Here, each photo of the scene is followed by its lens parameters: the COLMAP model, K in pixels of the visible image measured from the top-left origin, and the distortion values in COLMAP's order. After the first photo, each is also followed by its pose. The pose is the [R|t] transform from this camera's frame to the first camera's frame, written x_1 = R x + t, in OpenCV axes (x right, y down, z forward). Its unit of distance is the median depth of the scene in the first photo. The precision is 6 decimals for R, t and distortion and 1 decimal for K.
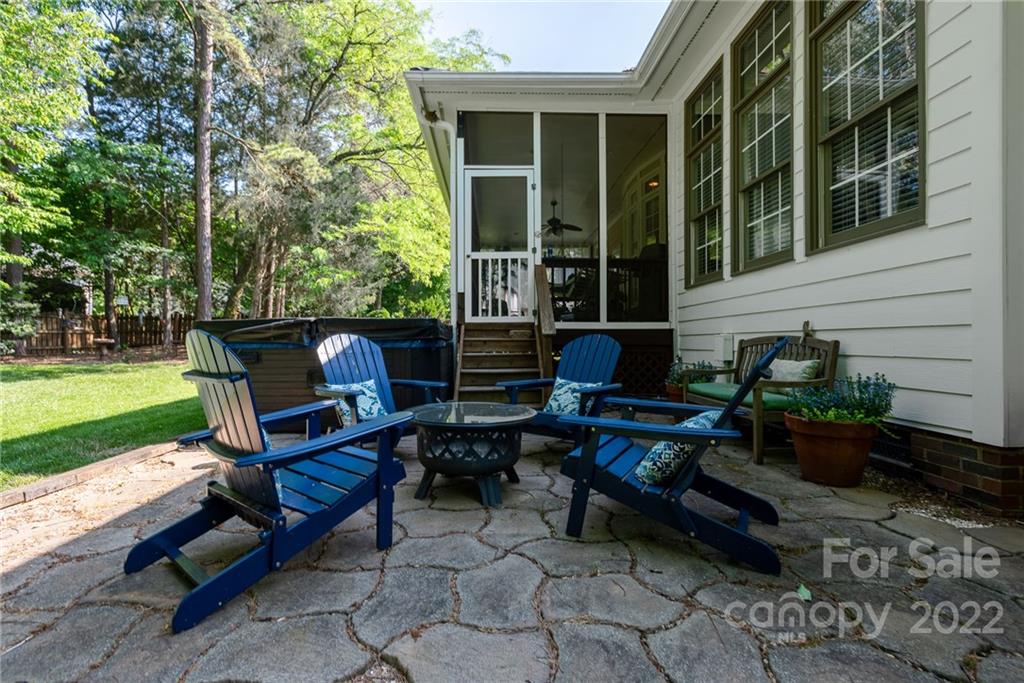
lens RADIAL K [[482.1, 0, 512.9], [0, 482.1, 338.4], [0, 0, 1]] dist [0.006364, 0.000772]
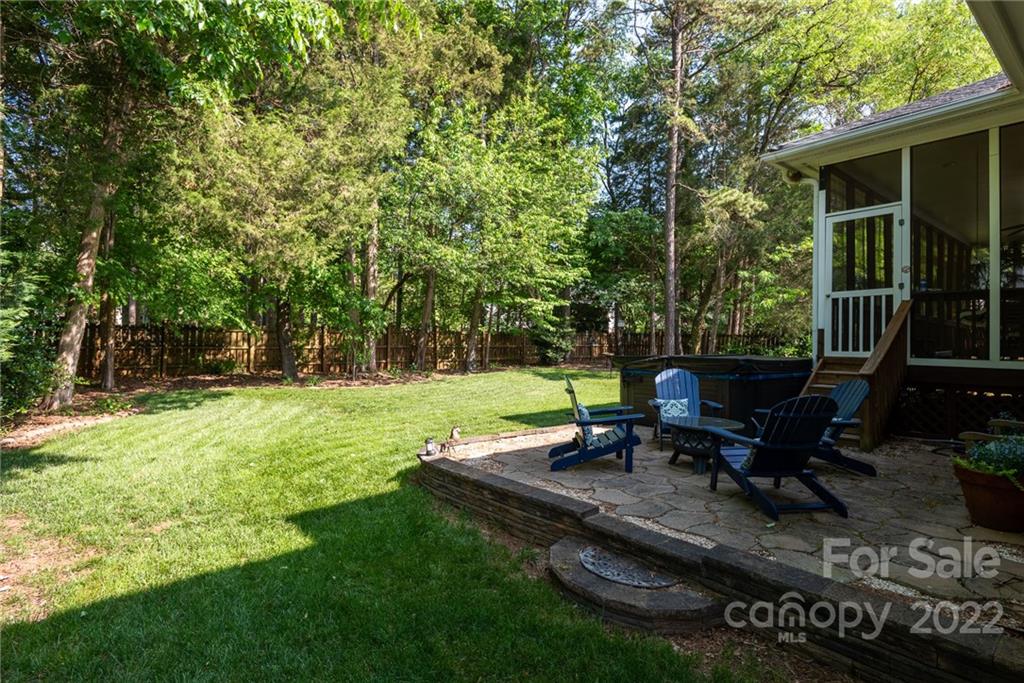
lens RADIAL K [[526.4, 0, 510.4], [0, 526.4, 340.8], [0, 0, 1]] dist [-0.000262, -0.000066]
pose [[0.601640, 0.008885, -0.798718, 0.425923], [-0.018048, 0.999834, -0.002473, -0.052276], [0.798563, 0.015903, 0.601701, -0.294029]]
